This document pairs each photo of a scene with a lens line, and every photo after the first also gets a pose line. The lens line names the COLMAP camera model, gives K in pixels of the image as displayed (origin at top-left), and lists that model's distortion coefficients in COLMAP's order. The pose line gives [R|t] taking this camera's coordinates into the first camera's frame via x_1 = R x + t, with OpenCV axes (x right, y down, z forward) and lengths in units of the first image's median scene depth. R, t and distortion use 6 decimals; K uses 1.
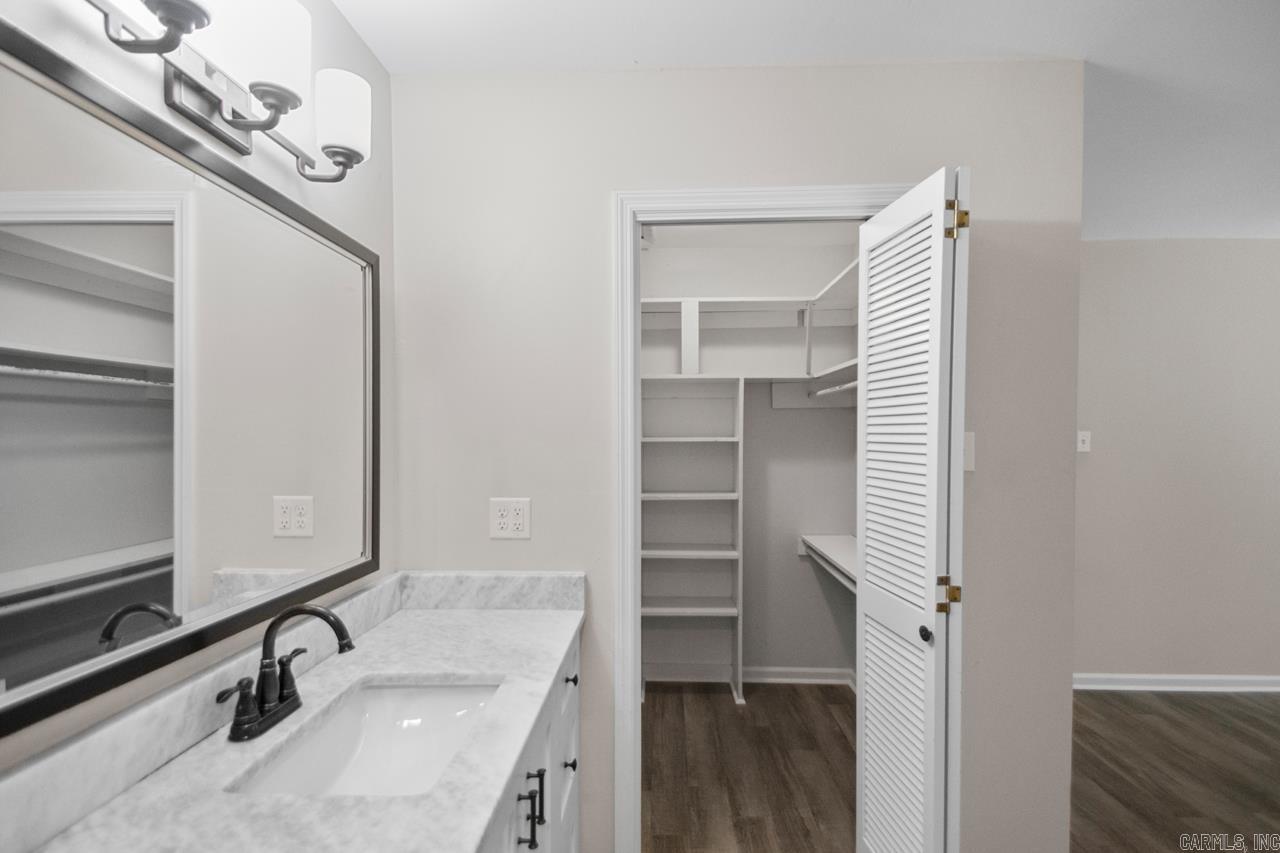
lens RADIAL K [[603.5, 0, 659.6], [0, 603.5, 446.1], [0, 0, 1]] dist [0.034319, -0.015922]
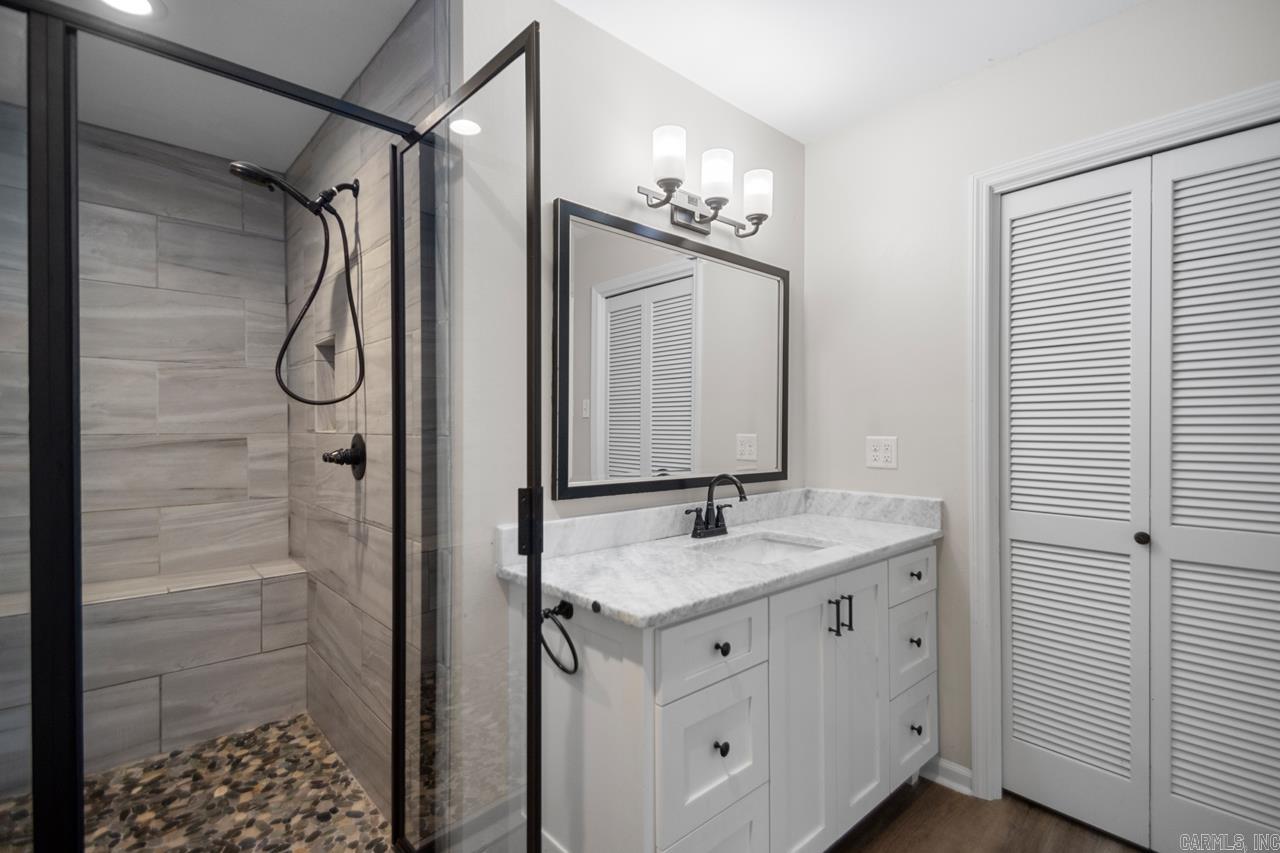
lens RADIAL K [[603.5, 0, 634.4], [0, 603.5, 424.8], [0, 0, 1]] dist [0.034319, -0.015922]
pose [[0.677136, -0.006856, -0.735826, 0.463372], [-0.013626, 0.999668, -0.021853, 0.128705], [0.735732, 0.024823, 0.676818, -0.349791]]
